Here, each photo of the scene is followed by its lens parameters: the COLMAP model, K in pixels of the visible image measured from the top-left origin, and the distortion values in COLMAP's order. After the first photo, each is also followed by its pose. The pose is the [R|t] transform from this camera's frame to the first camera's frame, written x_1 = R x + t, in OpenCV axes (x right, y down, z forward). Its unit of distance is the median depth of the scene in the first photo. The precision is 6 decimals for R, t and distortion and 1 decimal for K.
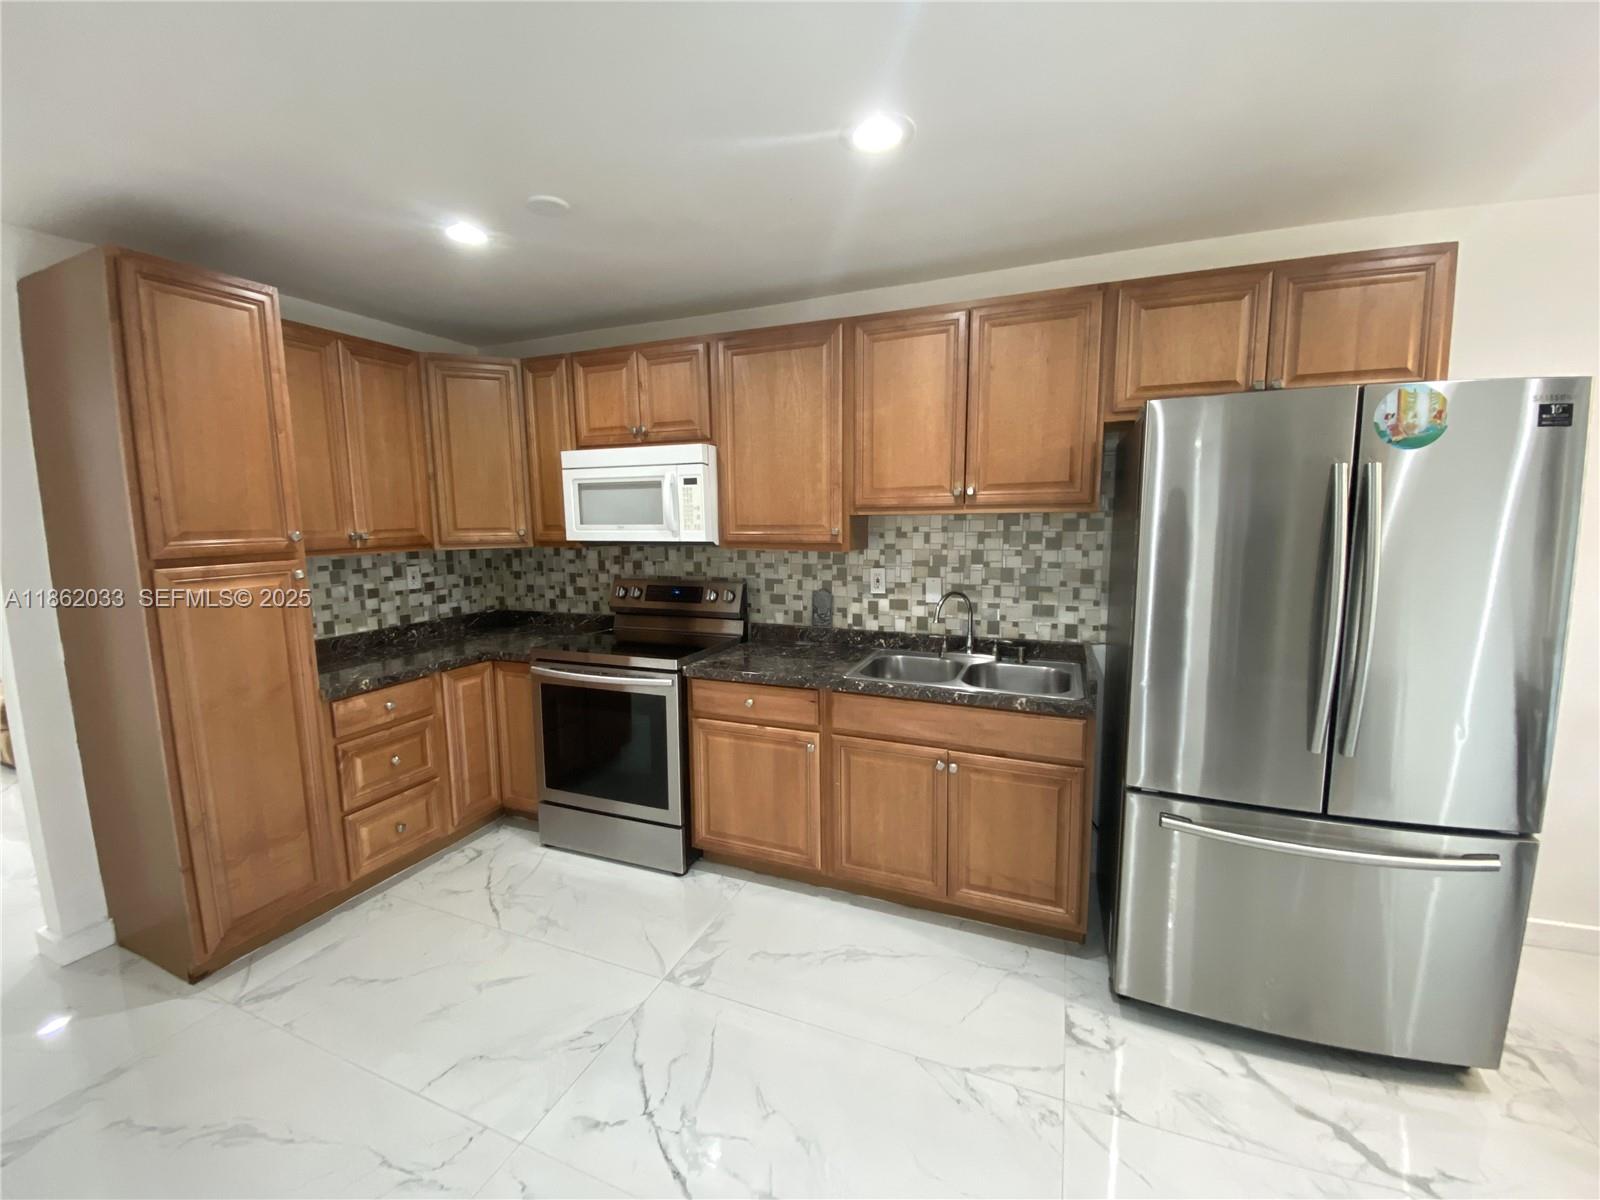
lens RADIAL K [[648.2, 0, 806.0], [0, 648.2, 597.1], [0, 0, 1]] dist [0.009454, -0.010350]
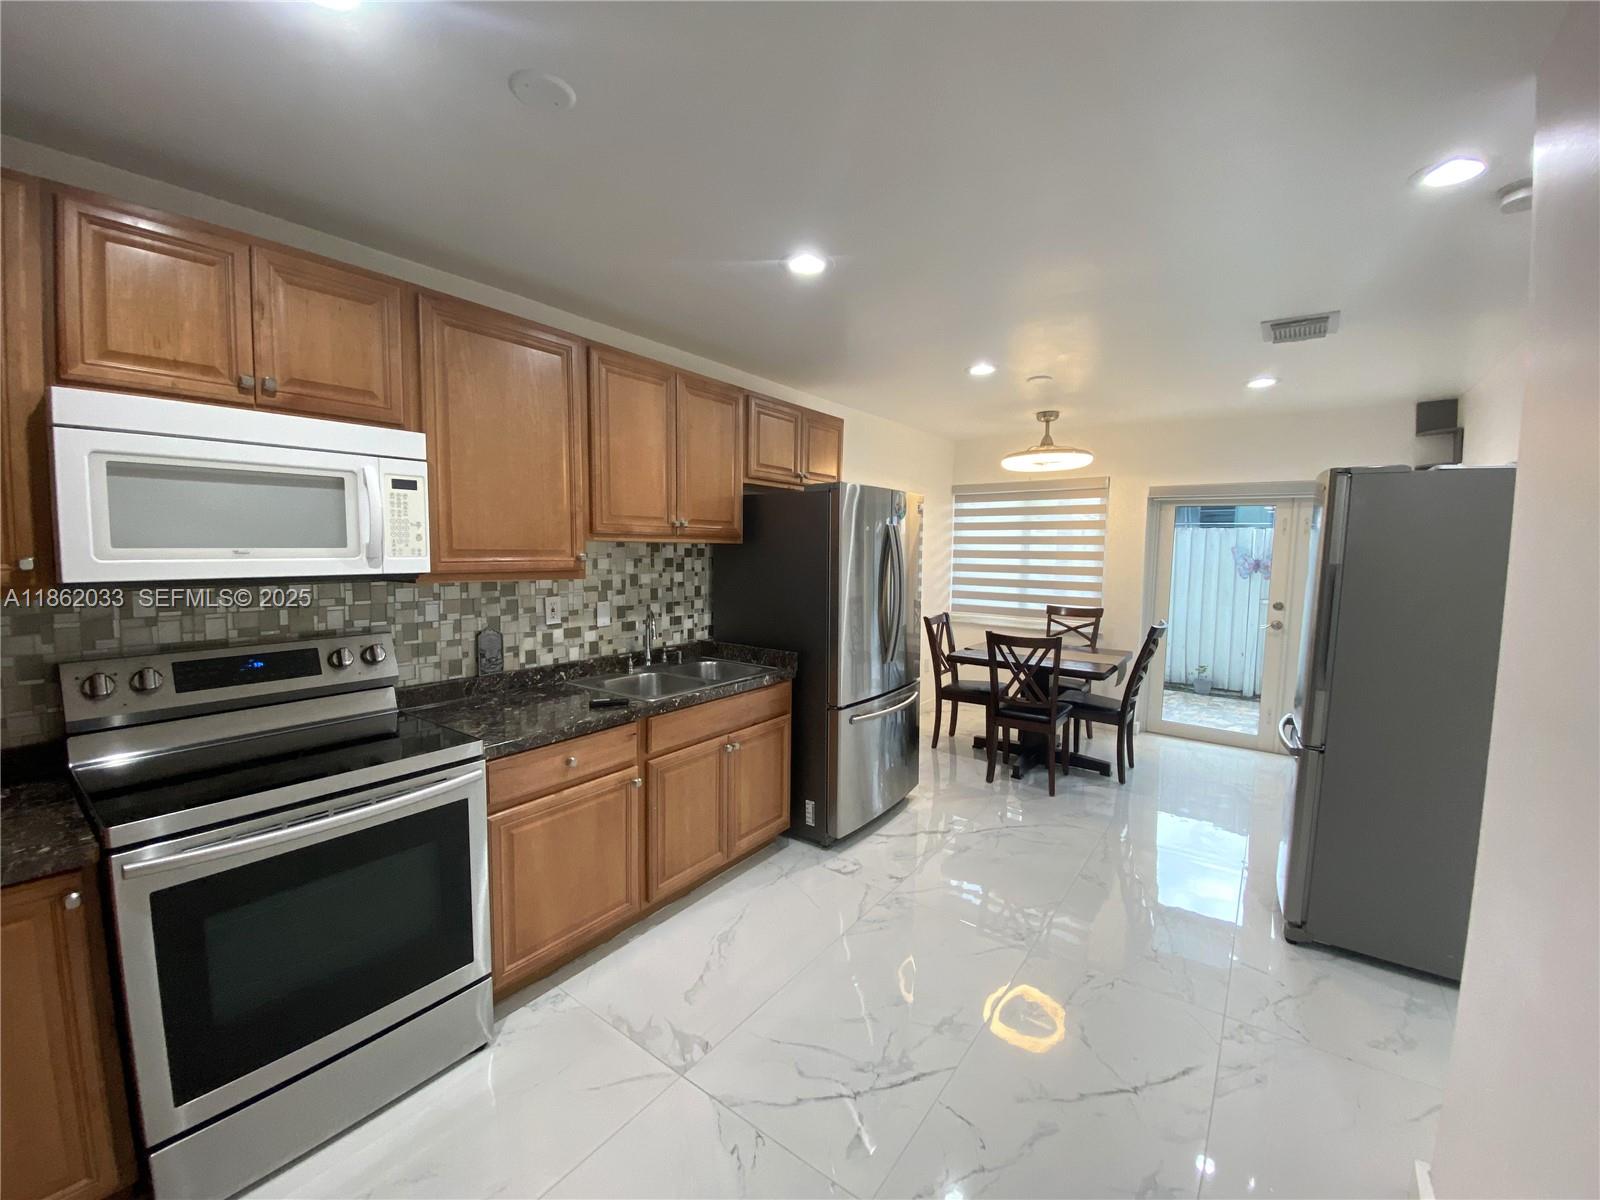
lens RADIAL K [[648.2, 0, 791.2], [0, 648.2, 600.5], [0, 0, 1]] dist [0.009454, -0.010350]
pose [[0.255147, -0.063541, 0.964812, -0.719860], [0.117031, 0.992532, 0.034418, -0.031928], [-0.959794, 0.104131, 0.260677, 0.428907]]
